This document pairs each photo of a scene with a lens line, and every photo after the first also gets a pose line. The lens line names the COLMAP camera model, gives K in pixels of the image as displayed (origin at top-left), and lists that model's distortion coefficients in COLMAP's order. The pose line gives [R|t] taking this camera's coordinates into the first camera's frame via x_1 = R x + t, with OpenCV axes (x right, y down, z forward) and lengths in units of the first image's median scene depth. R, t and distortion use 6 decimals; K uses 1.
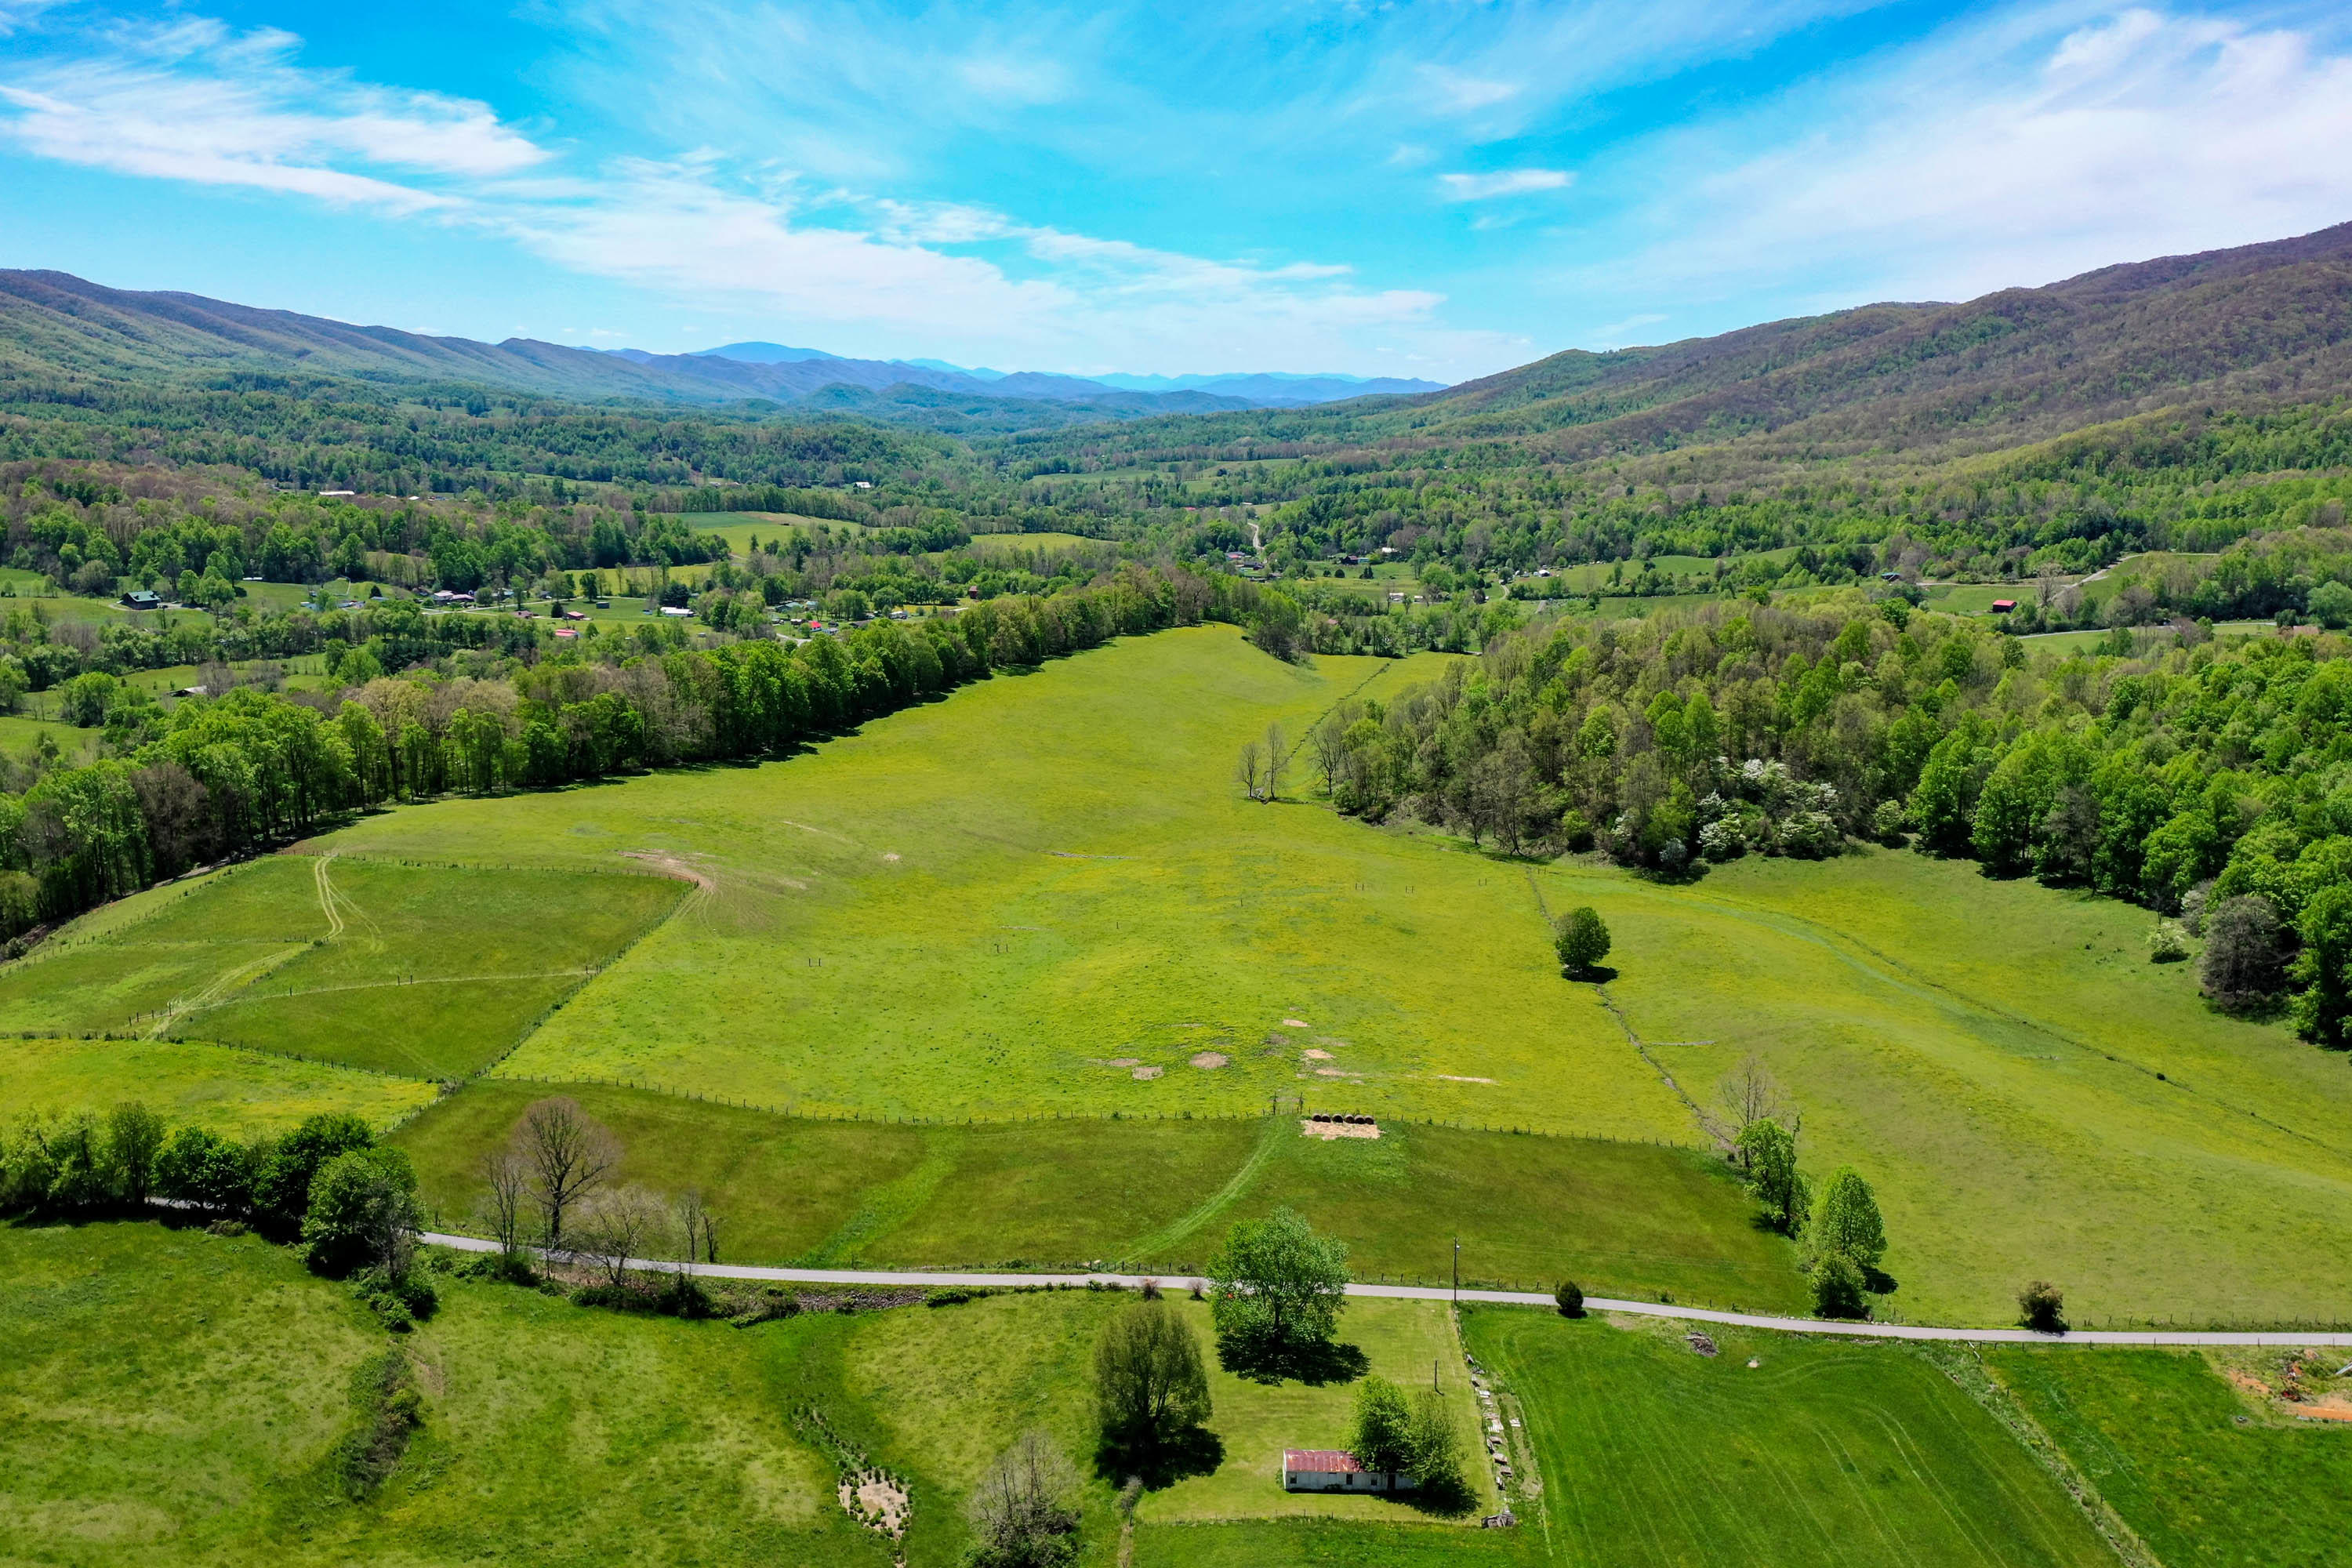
lens RADIAL K [[1803.4, 0, 1170.1], [0, 1803.4, 902.0], [0, 0, 1]] dist [0.003290, 0.016623]
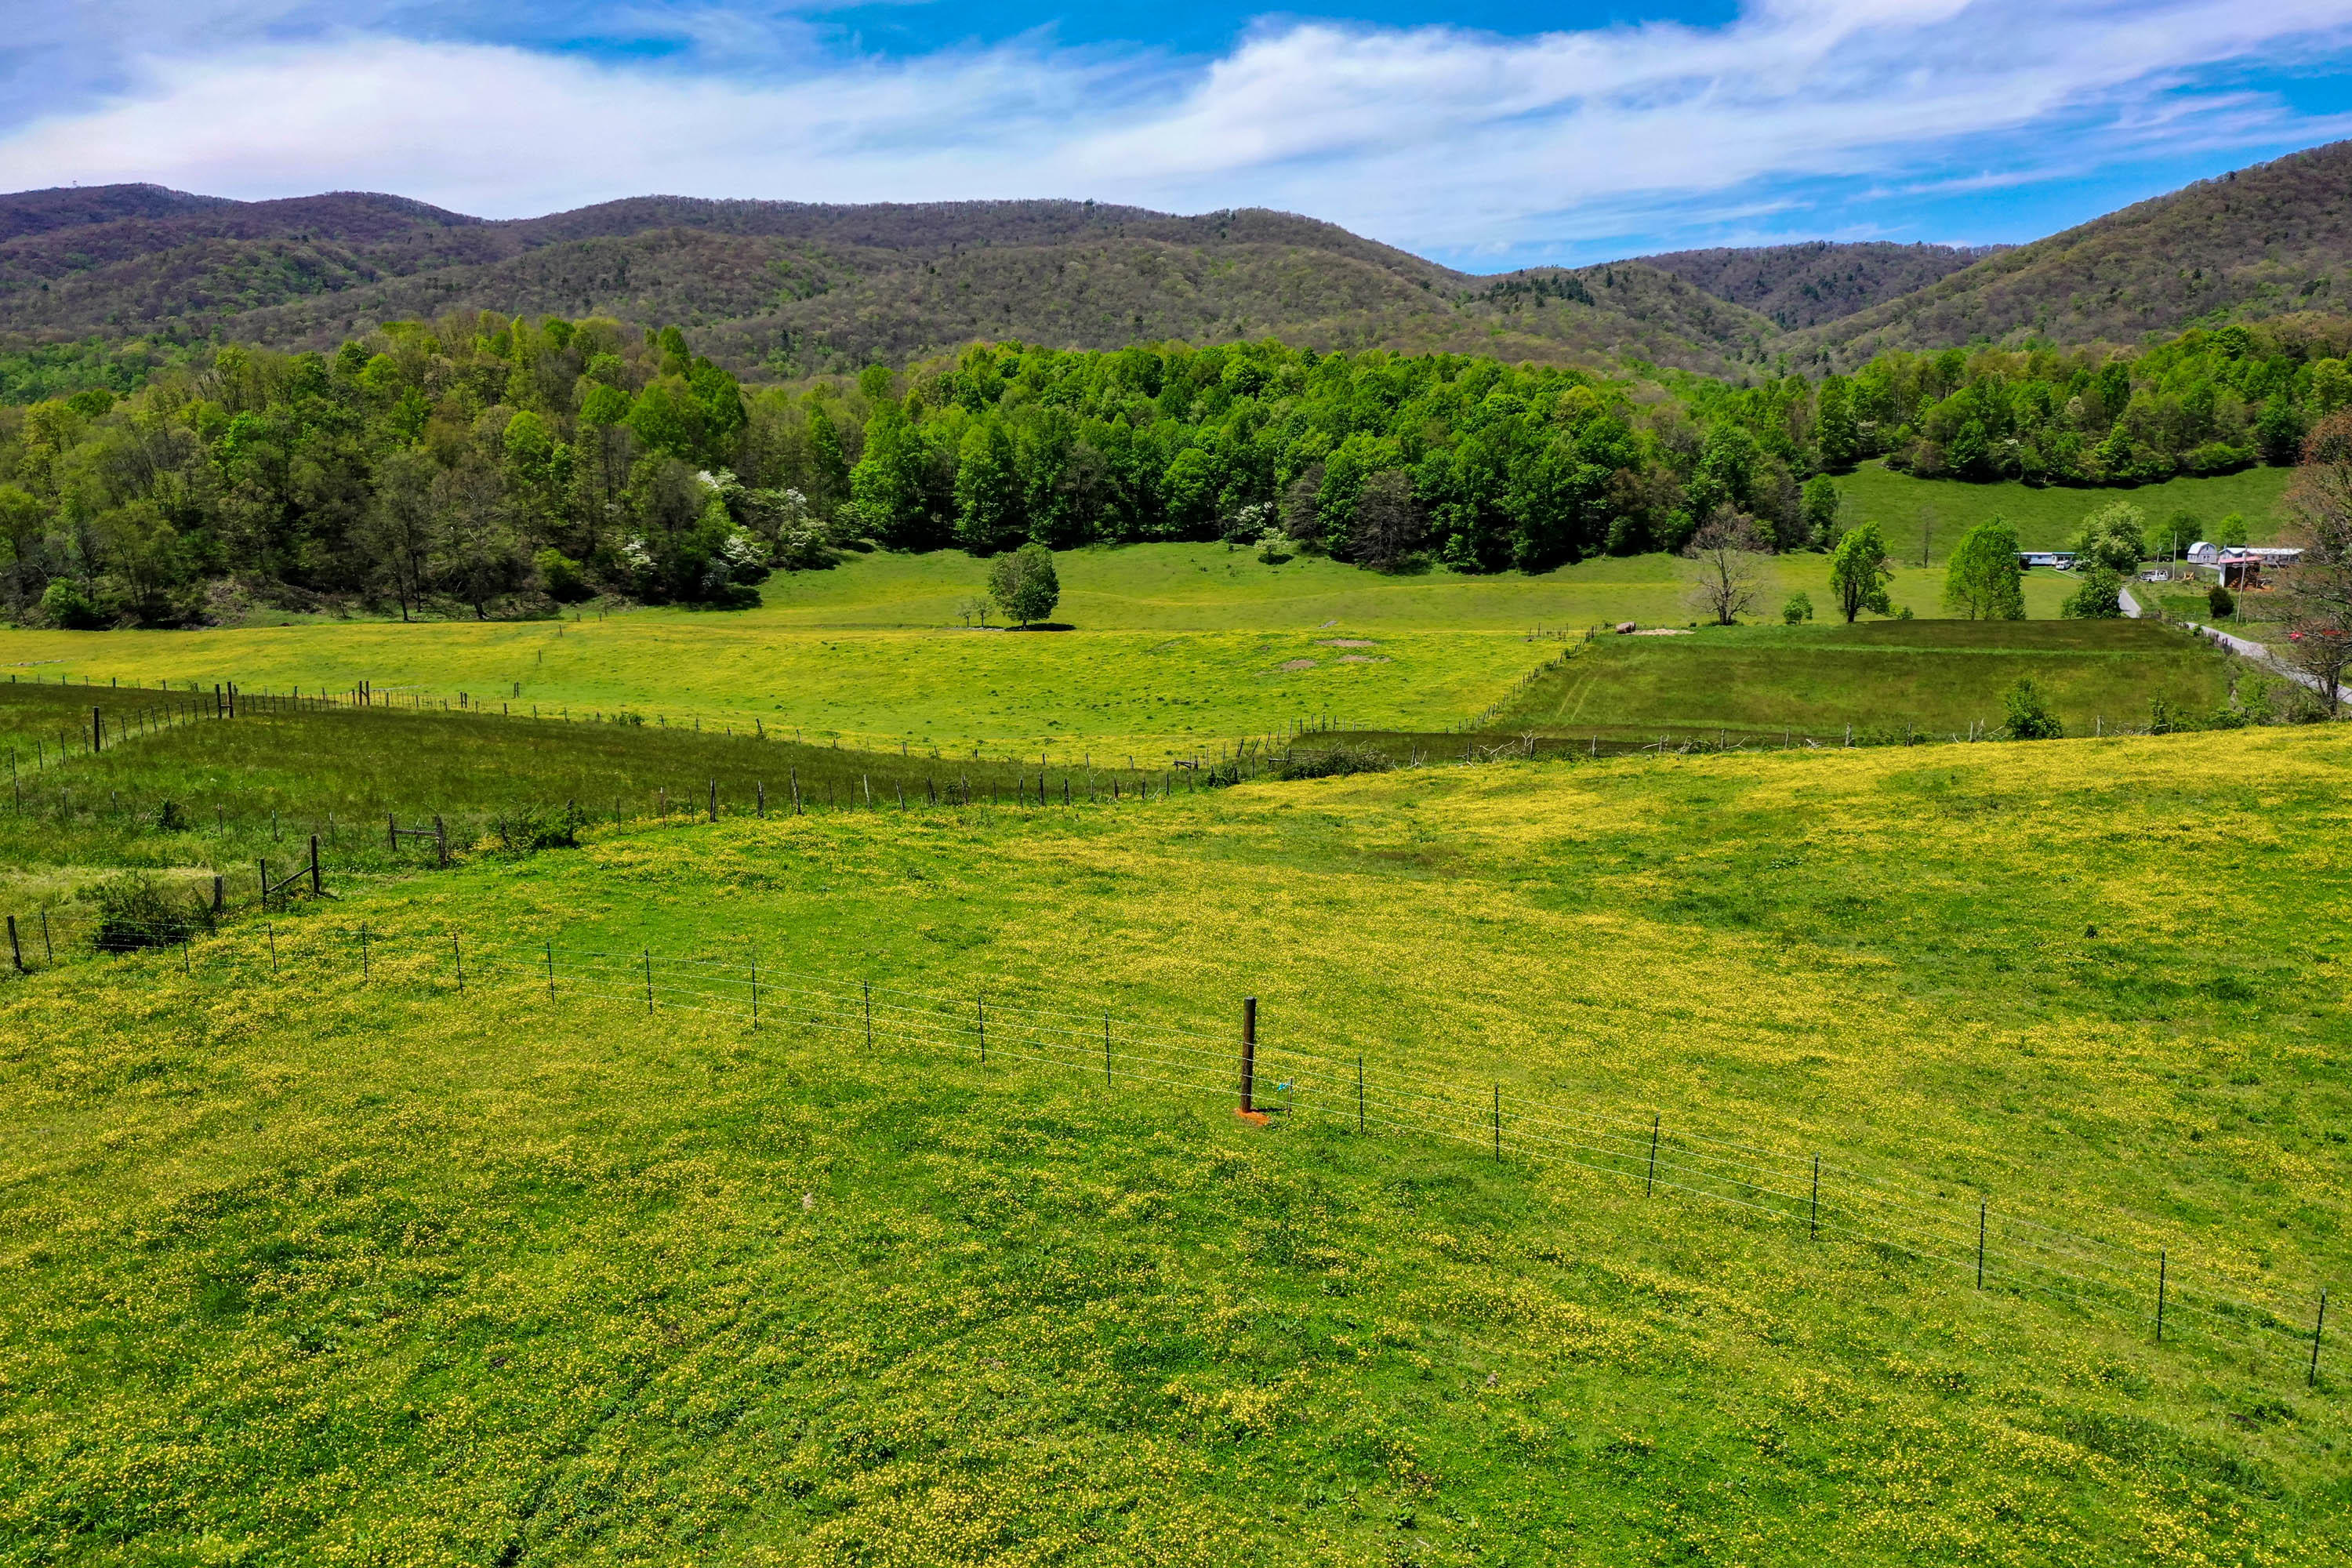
lens RADIAL K [[1845.0, 0, 1177.1], [0, 1845.0, 782.3], [0, 0, 1]] dist [0.009865, 0.035235]
pose [[0.325158, -0.158726, 0.932244, -0.176656], [0.247239, 0.965793, 0.078204, 0.019527], [-0.912768, 0.205058, 0.353279, 0.231248]]
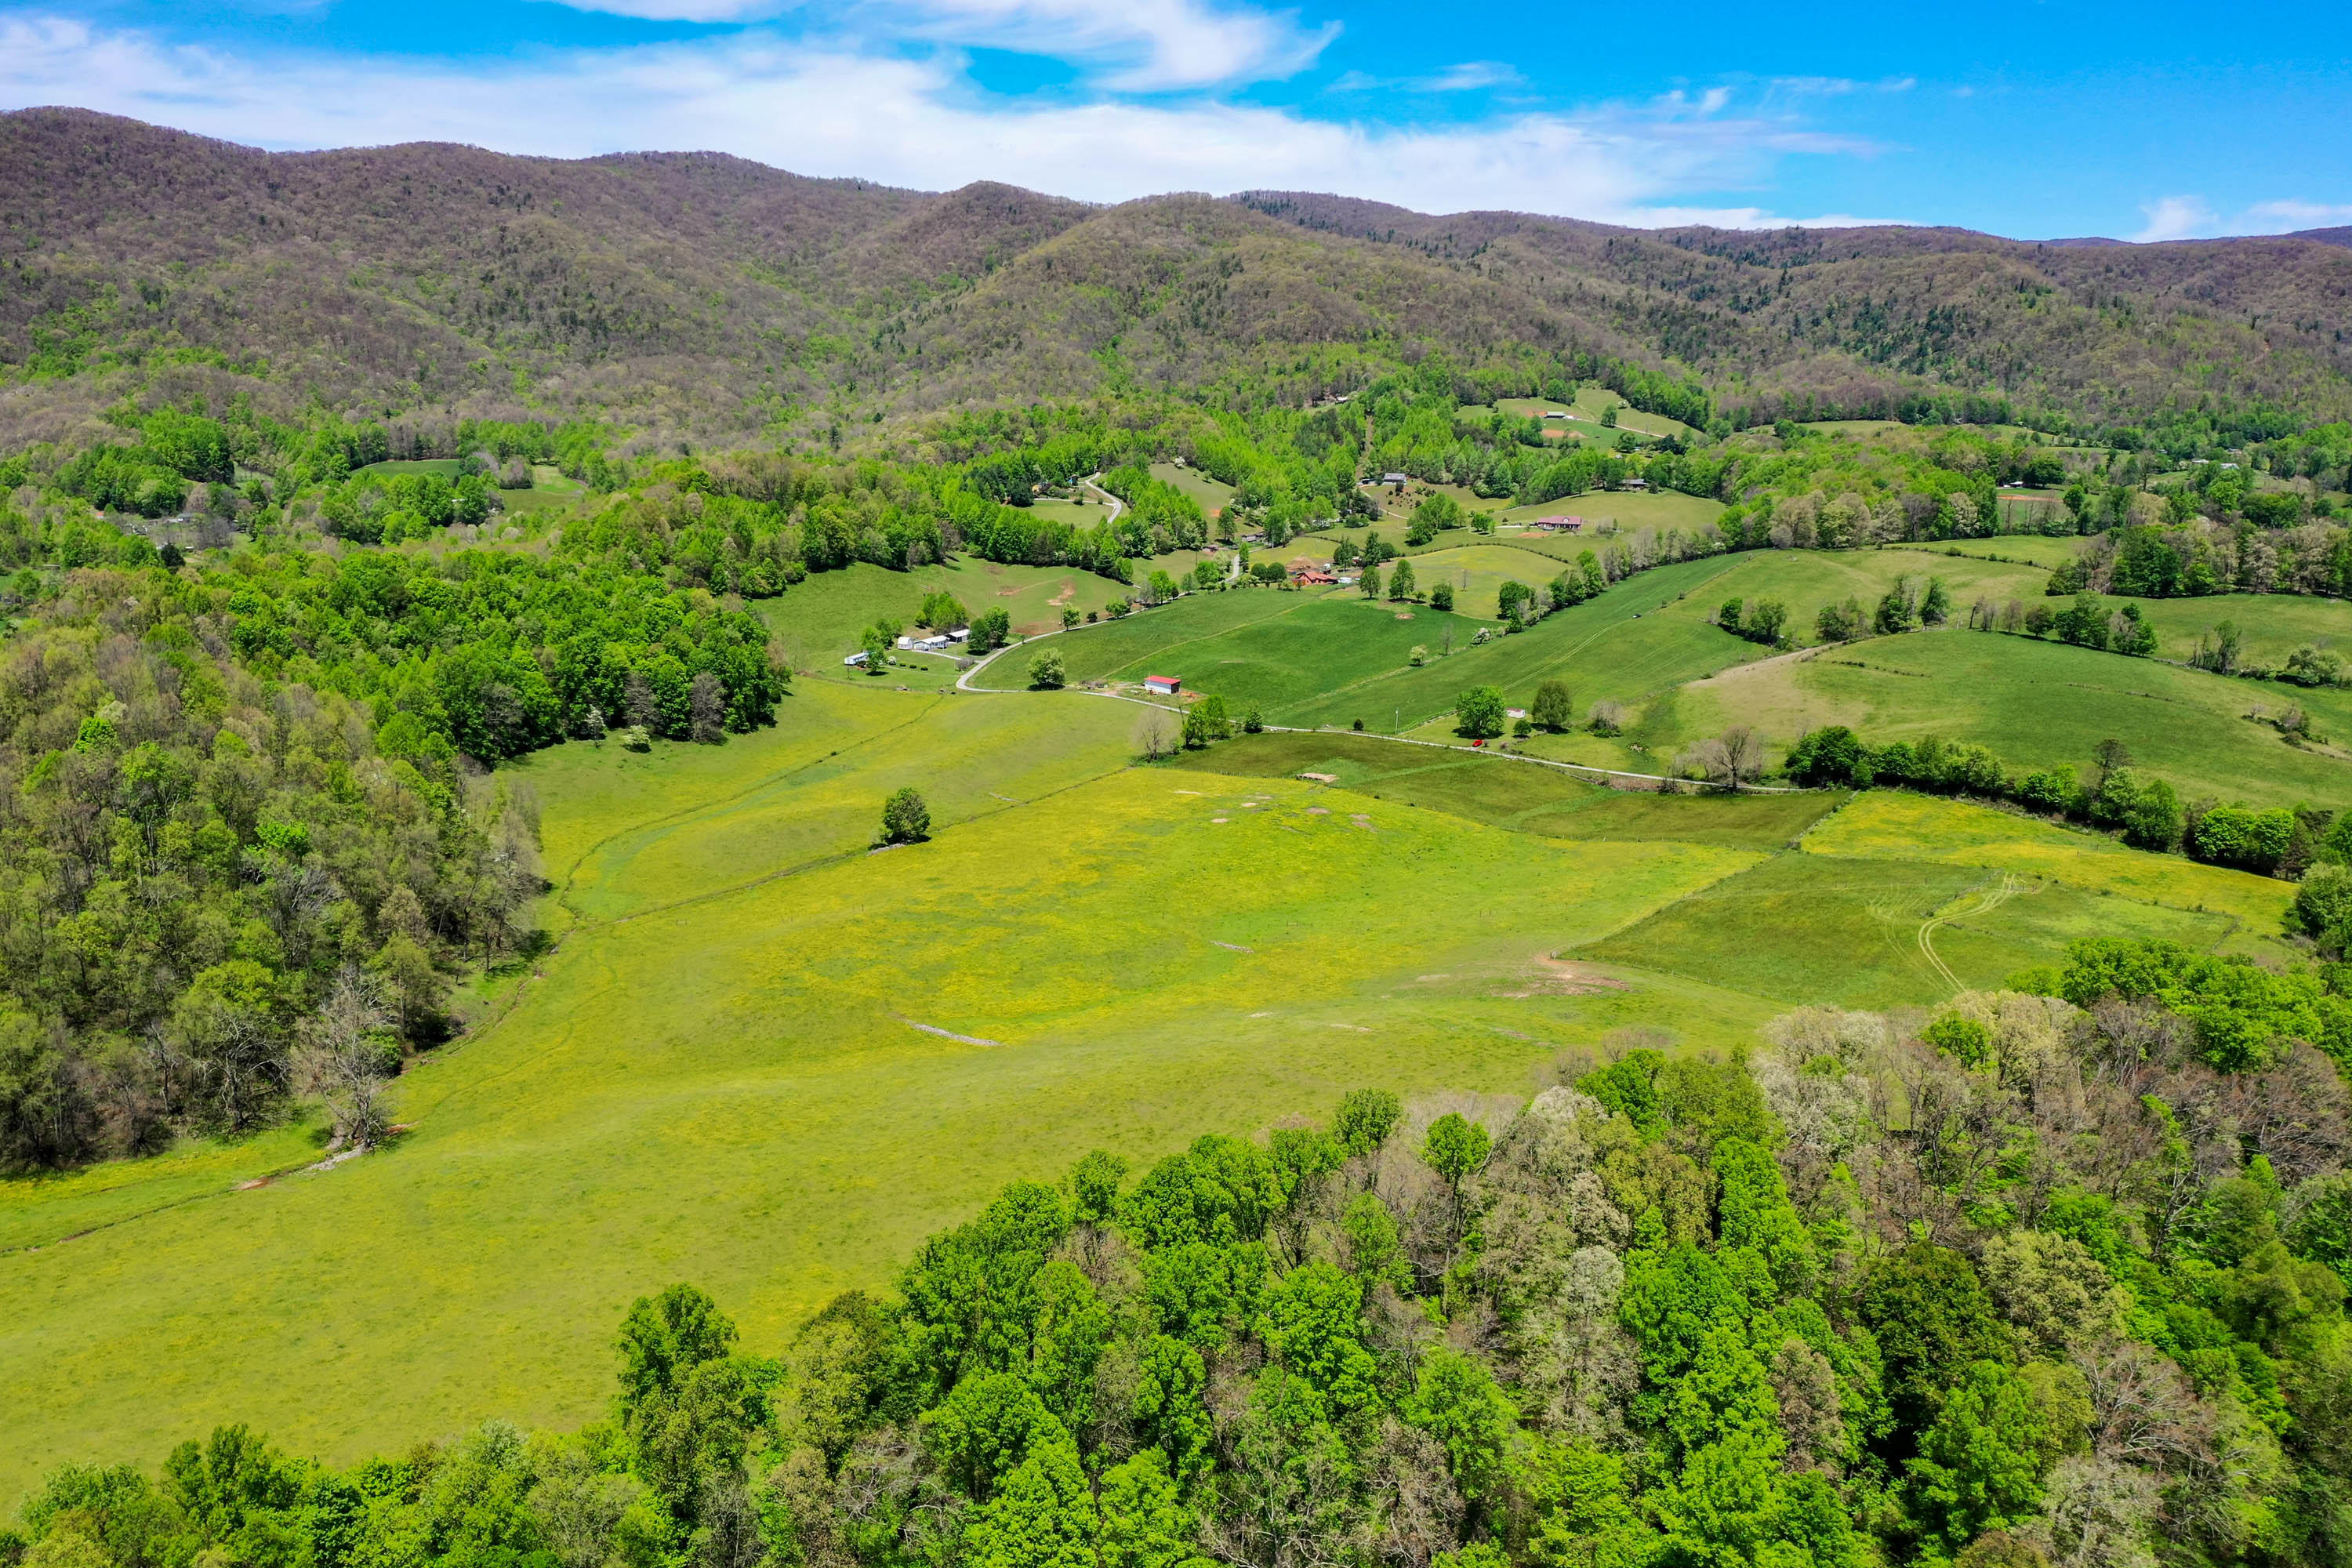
lens RADIAL K [[1845.0, 0, 1177.1], [0, 1845.0, 782.3], [0, 0, 1]] dist [0.009865, 0.035235]
pose [[-0.820645, -0.151706, 0.550932, -0.210966], [0.124169, 0.893739, 0.431059, -0.178731], [-0.557784, 0.422155, -0.714606, 0.615093]]
